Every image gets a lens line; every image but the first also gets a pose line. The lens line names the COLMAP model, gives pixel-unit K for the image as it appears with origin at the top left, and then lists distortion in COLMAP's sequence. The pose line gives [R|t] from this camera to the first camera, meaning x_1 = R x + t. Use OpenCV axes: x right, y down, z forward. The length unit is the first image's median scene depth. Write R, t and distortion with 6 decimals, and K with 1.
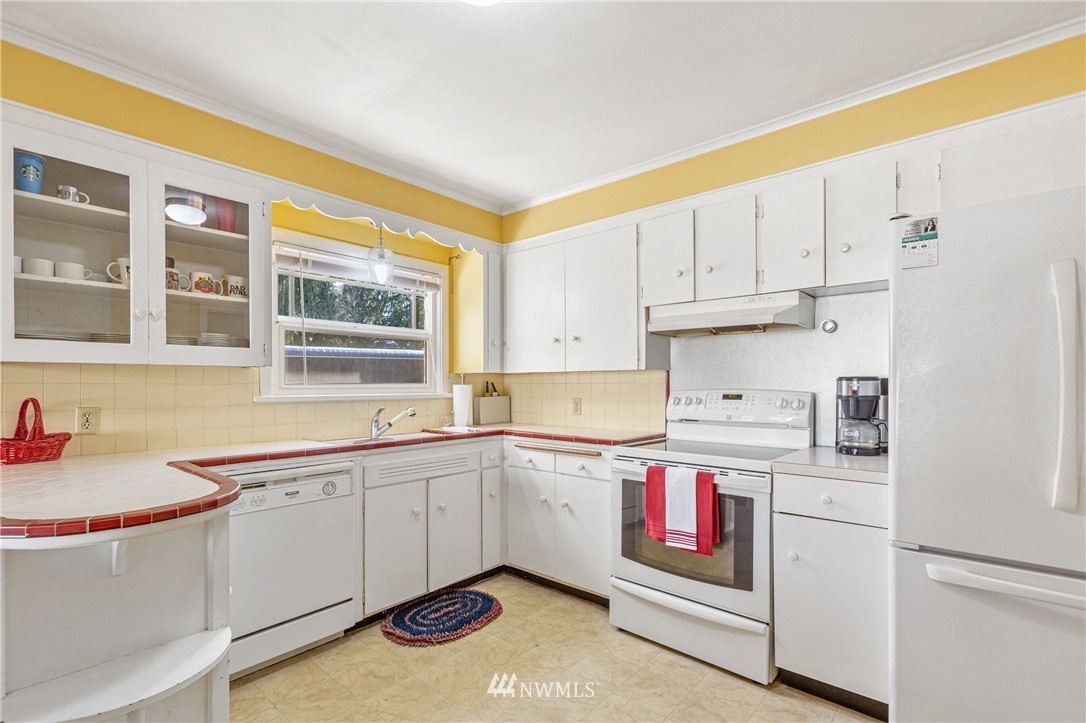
lens RADIAL K [[505.0, 0, 532.0], [0, 505.0, 386.6], [0, 0, 1]] dist [-0.017526, 0.011247]
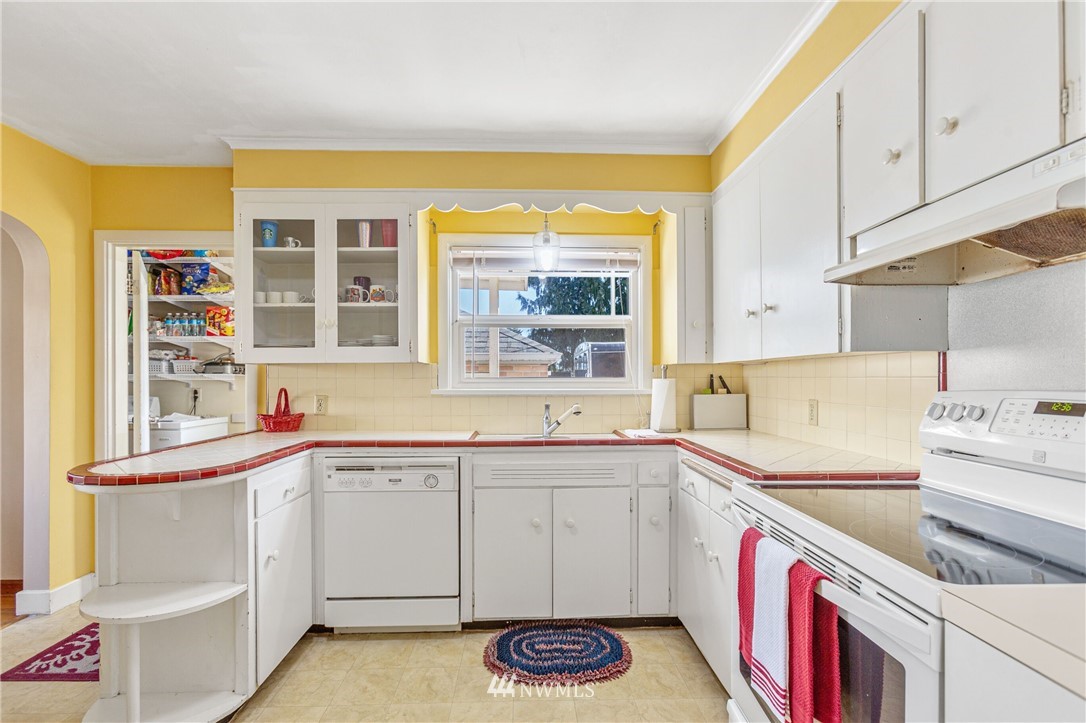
lens RADIAL K [[495.0, 0, 538.8], [0, 495.0, 382.9], [0, 0, 1]] dist [-0.015823, 0.011254]
pose [[0.685351, 0.006401, -0.728184, 0.425155], [-0.002578, 0.999976, 0.006364, -0.002501], [0.728208, -0.002484, 0.685352, 0.428992]]
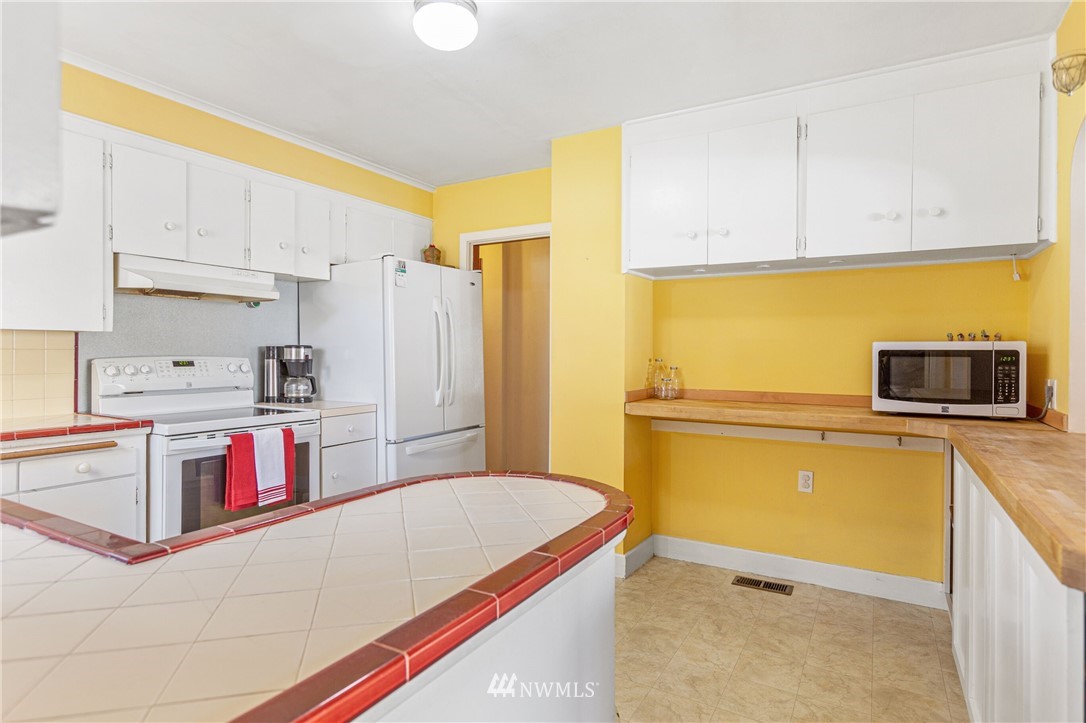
lens RADIAL K [[587.1, 0, 527.1], [0, 587.1, 350.0], [0, 0, 1]] dist [0.004251, 0.004825]
pose [[-0.183316, 0.002744, 0.983050, -0.889208], [0.002728, 0.999994, -0.002283, -0.001256], [-0.983050, 0.002263, -0.183322, 0.593929]]
